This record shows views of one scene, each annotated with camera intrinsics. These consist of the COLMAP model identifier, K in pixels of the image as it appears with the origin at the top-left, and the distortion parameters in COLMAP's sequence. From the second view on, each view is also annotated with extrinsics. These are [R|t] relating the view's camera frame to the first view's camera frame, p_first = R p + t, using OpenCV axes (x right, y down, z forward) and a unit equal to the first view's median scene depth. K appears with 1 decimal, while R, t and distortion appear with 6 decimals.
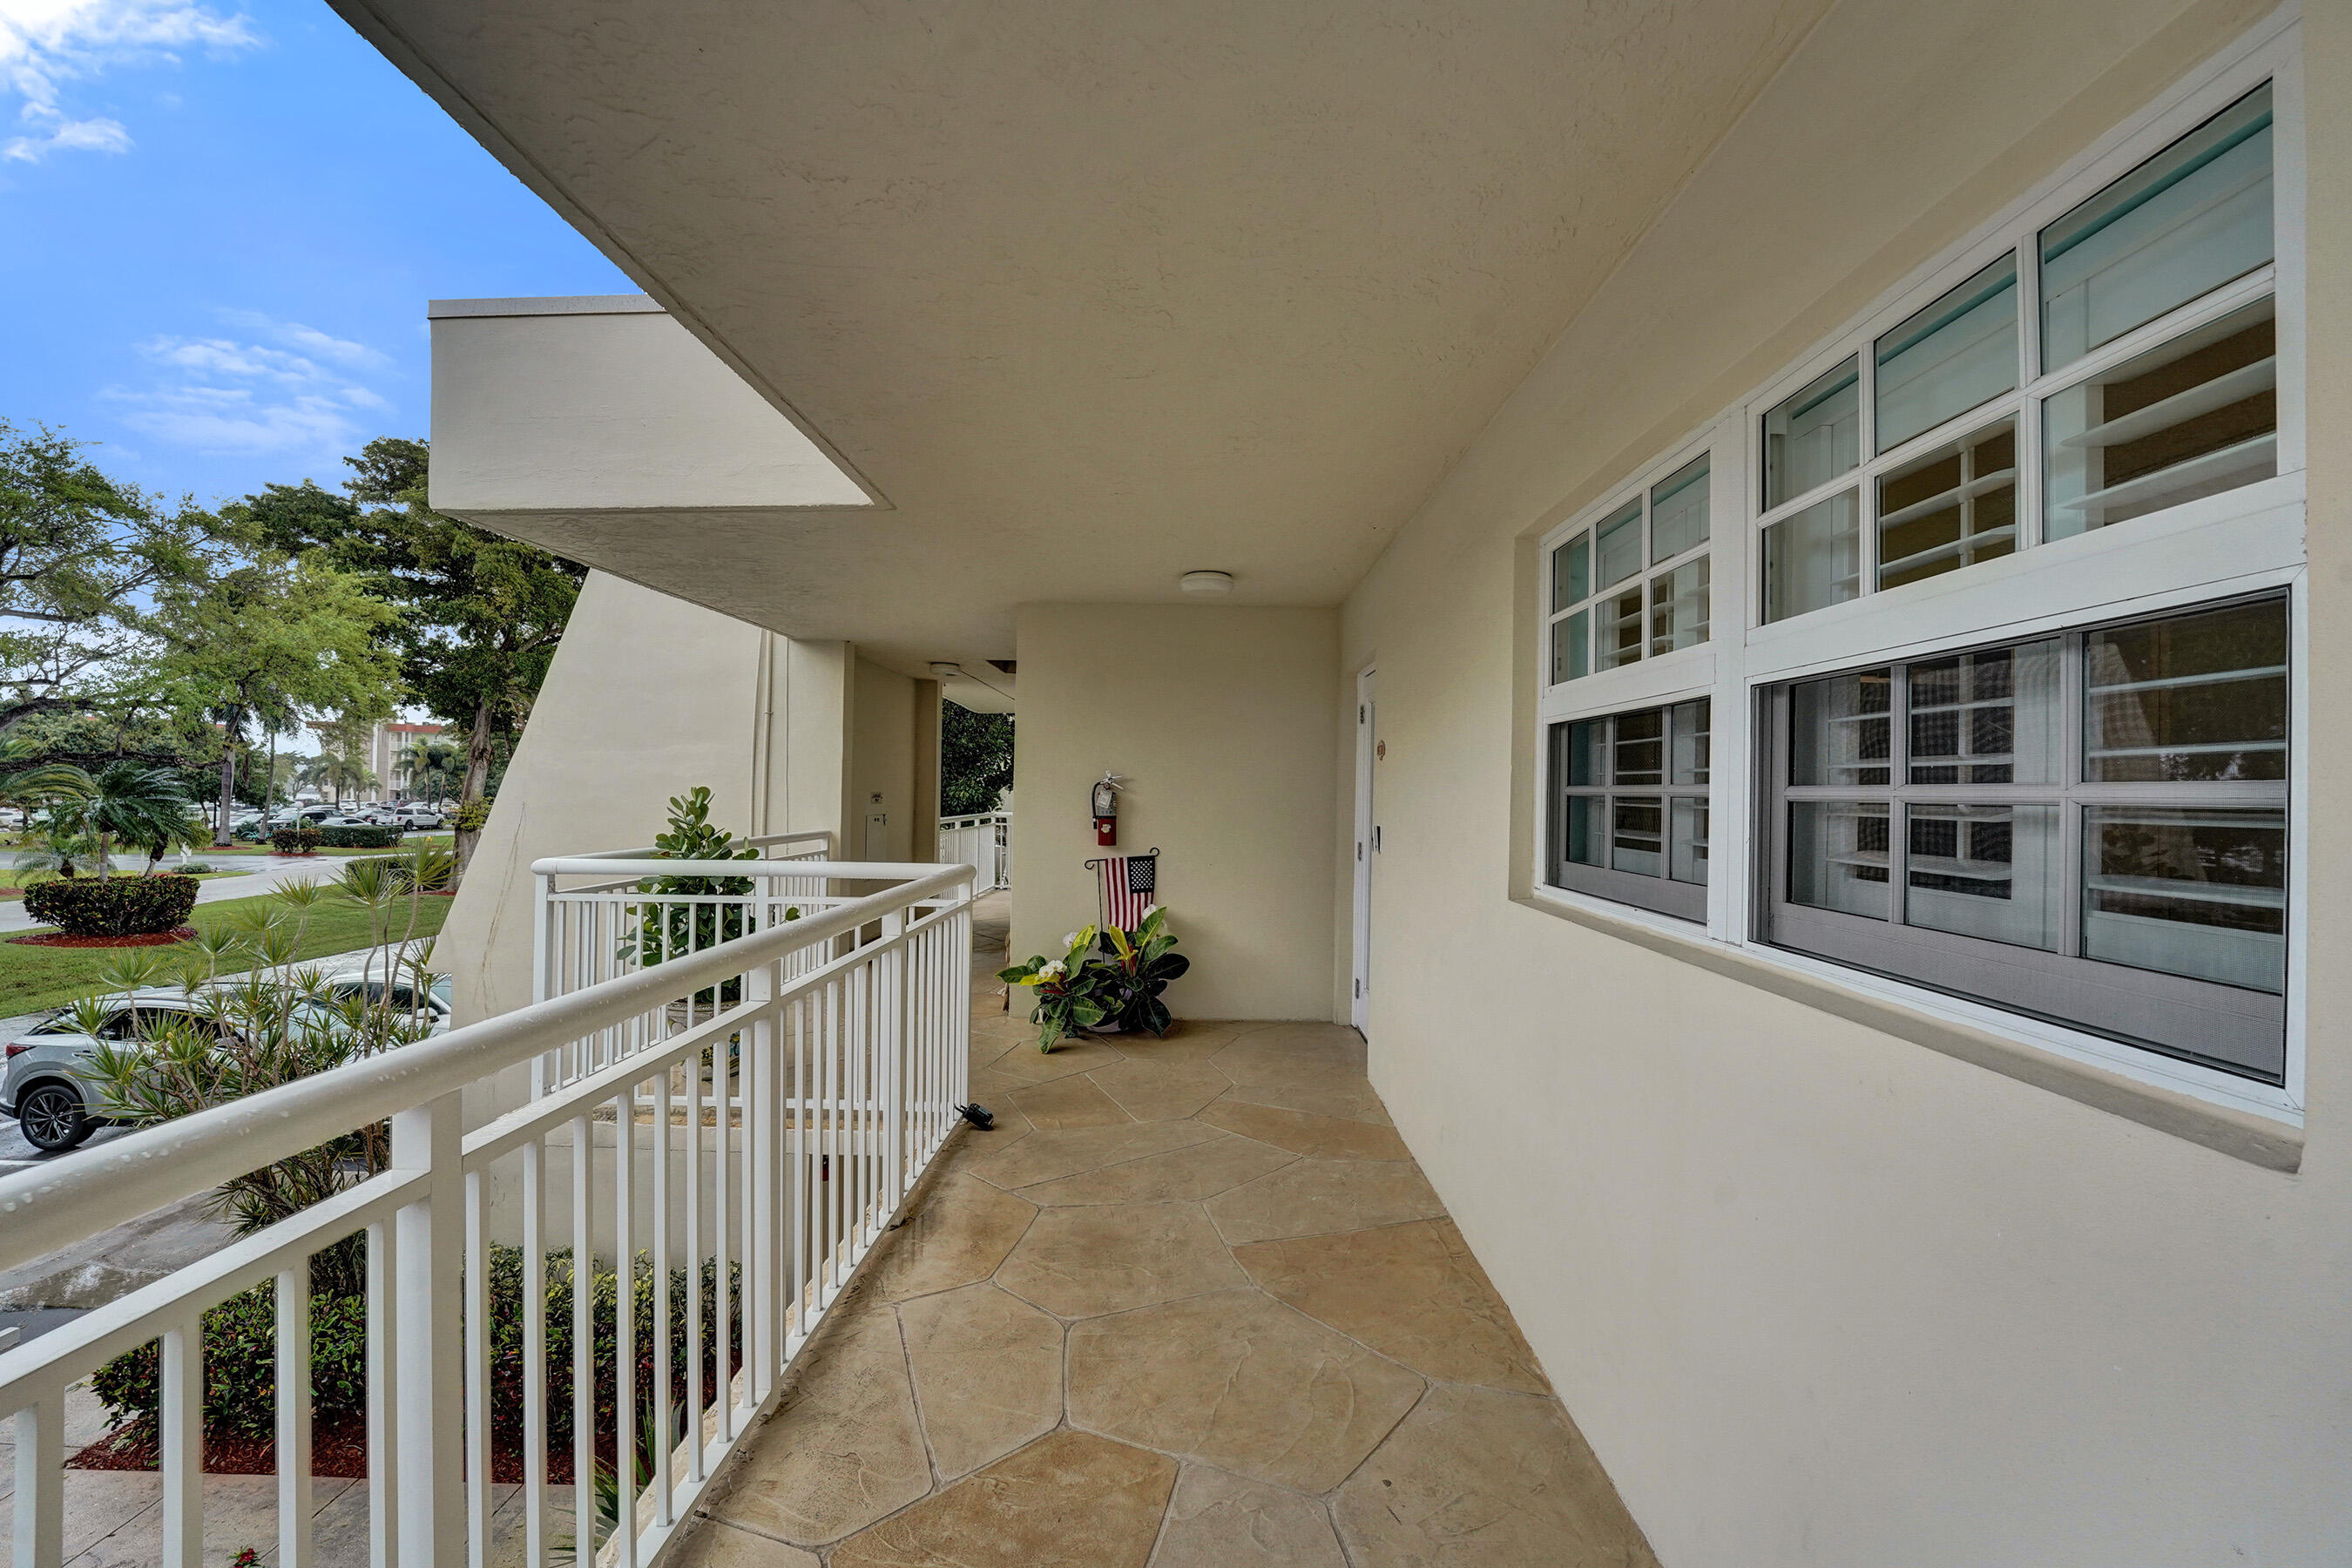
lens RADIAL K [[978.4, 0, 1170.2], [0, 978.4, 789.2], [0, 0, 1]] dist [-0.021249, 0.000313]
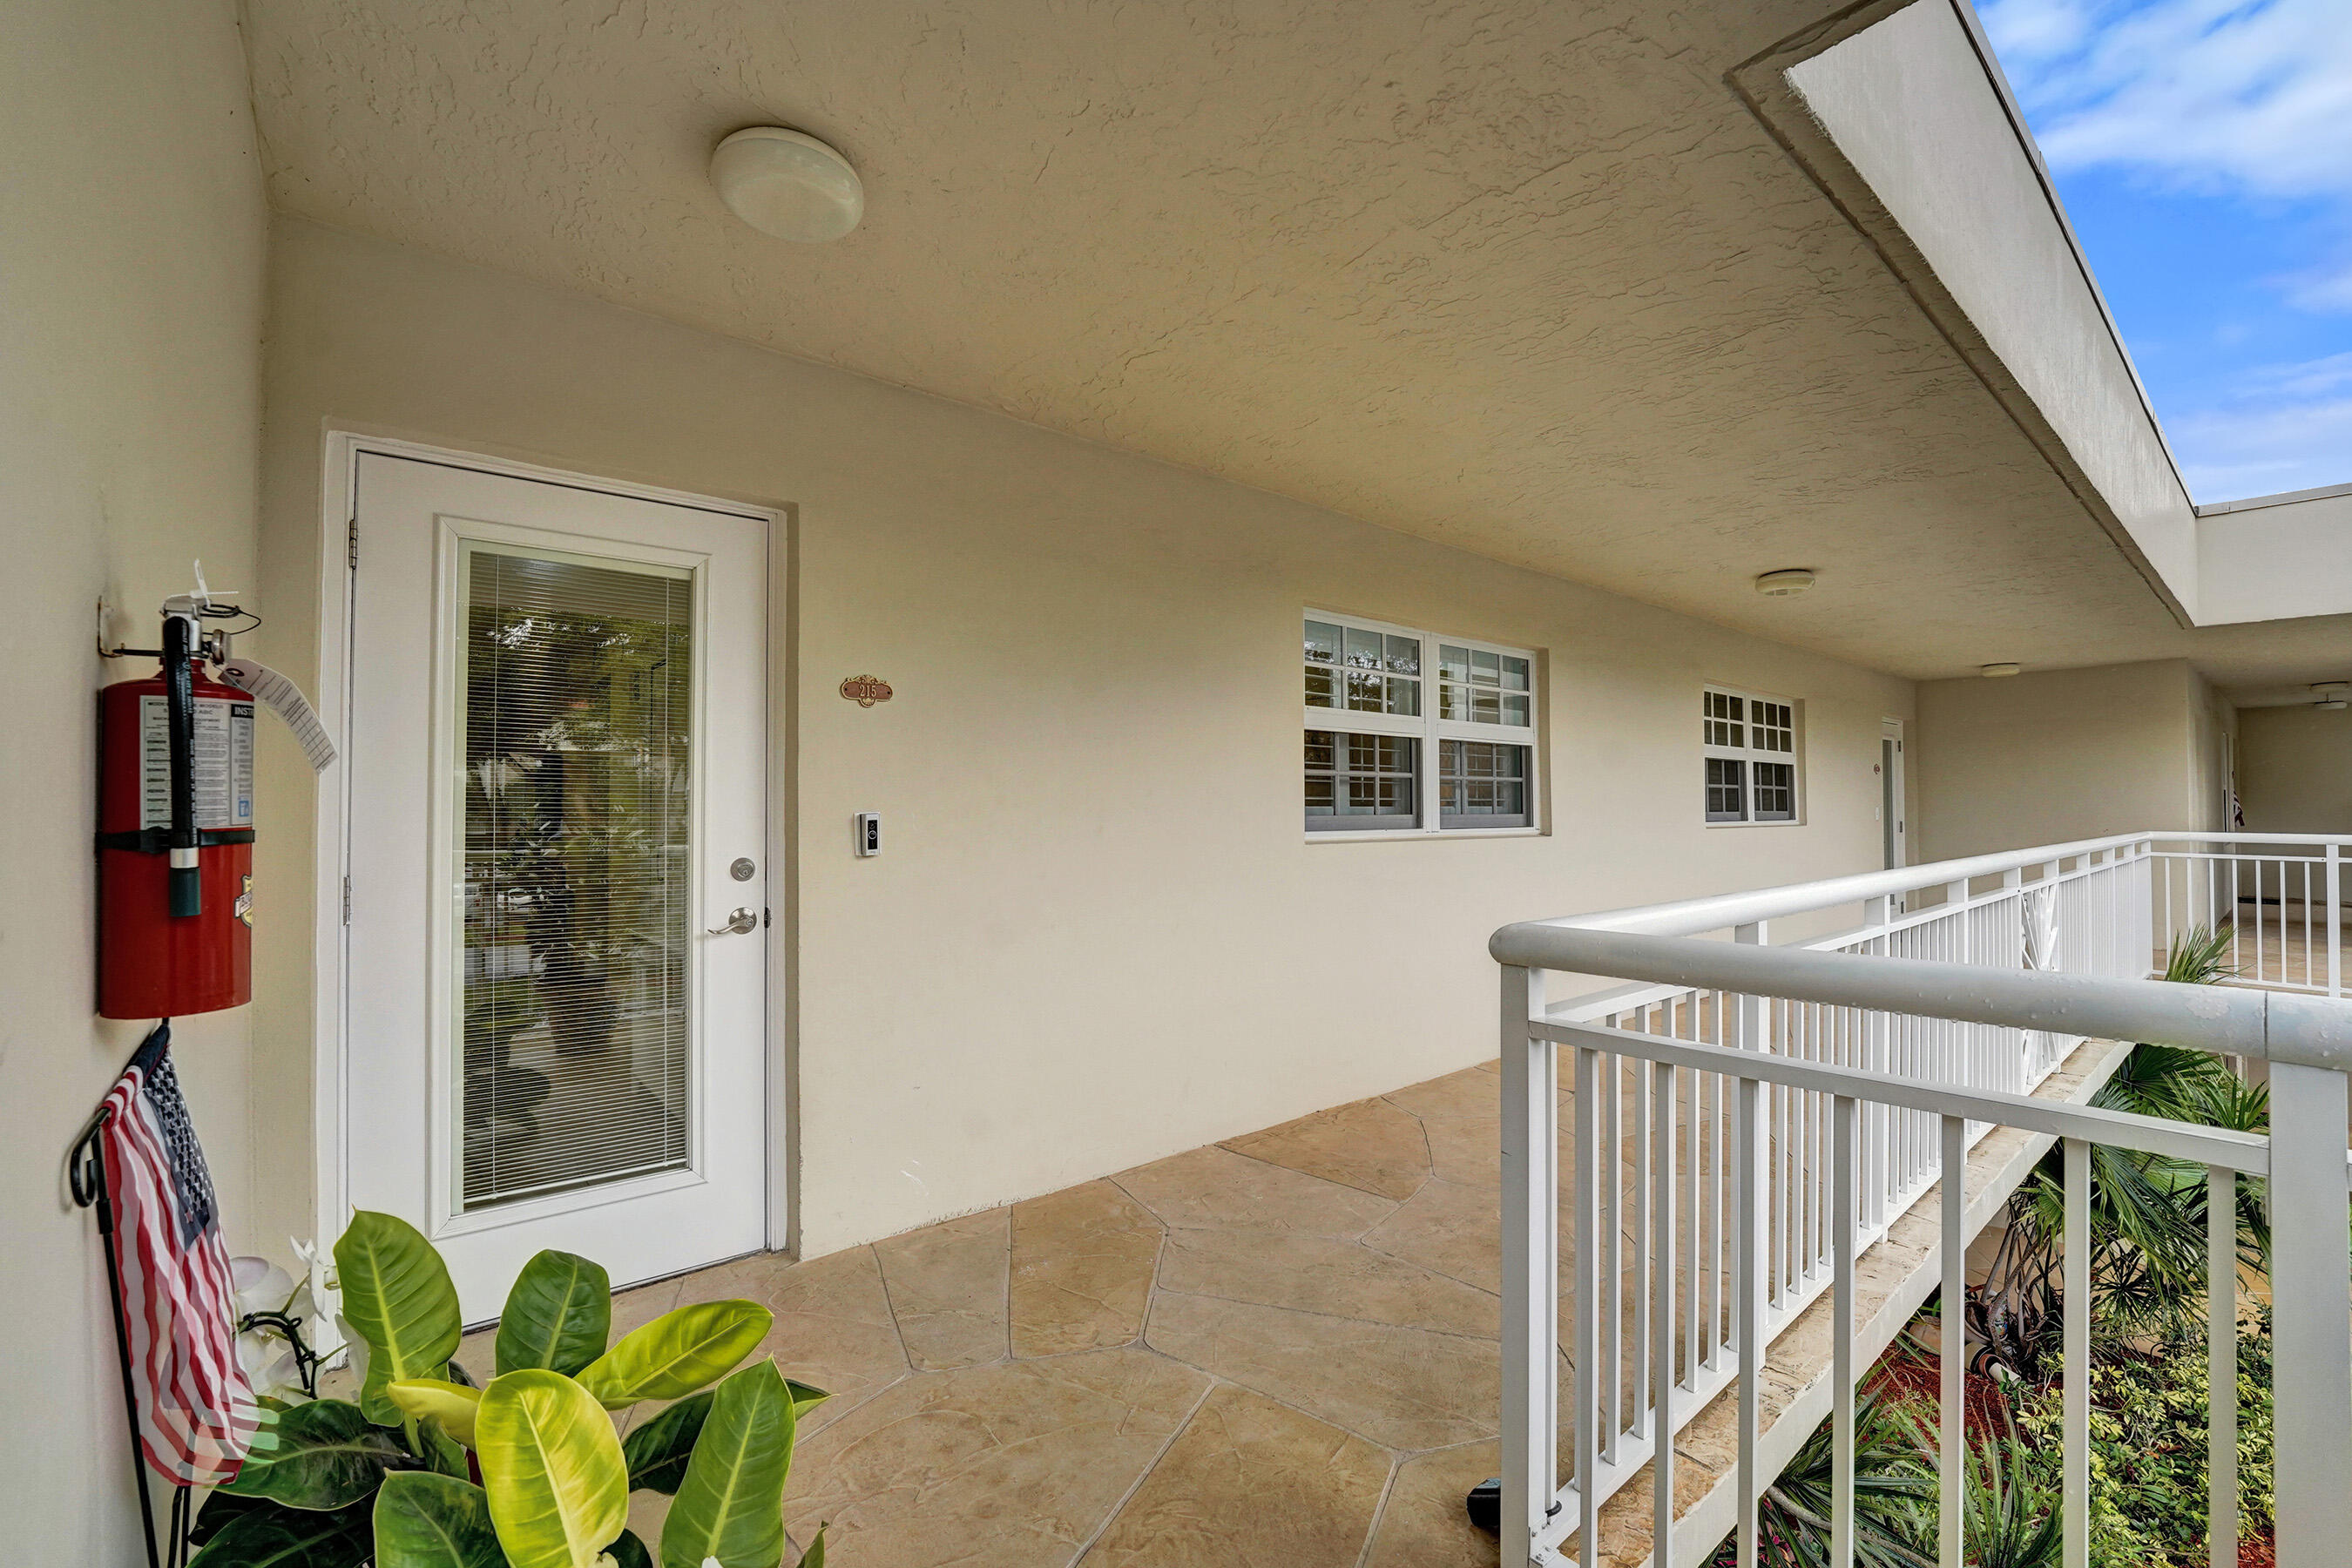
lens RADIAL K [[978.4, 0, 1169.5], [0, 978.4, 786.8], [0, 0, 1]] dist [-0.021249, 0.000313]
pose [[-0.650437, 0.004200, 0.759548, -0.582209], [-0.005613, 0.999931, -0.010336, 0.035868], [-0.759539, -0.010987, -0.650369, 1.904624]]
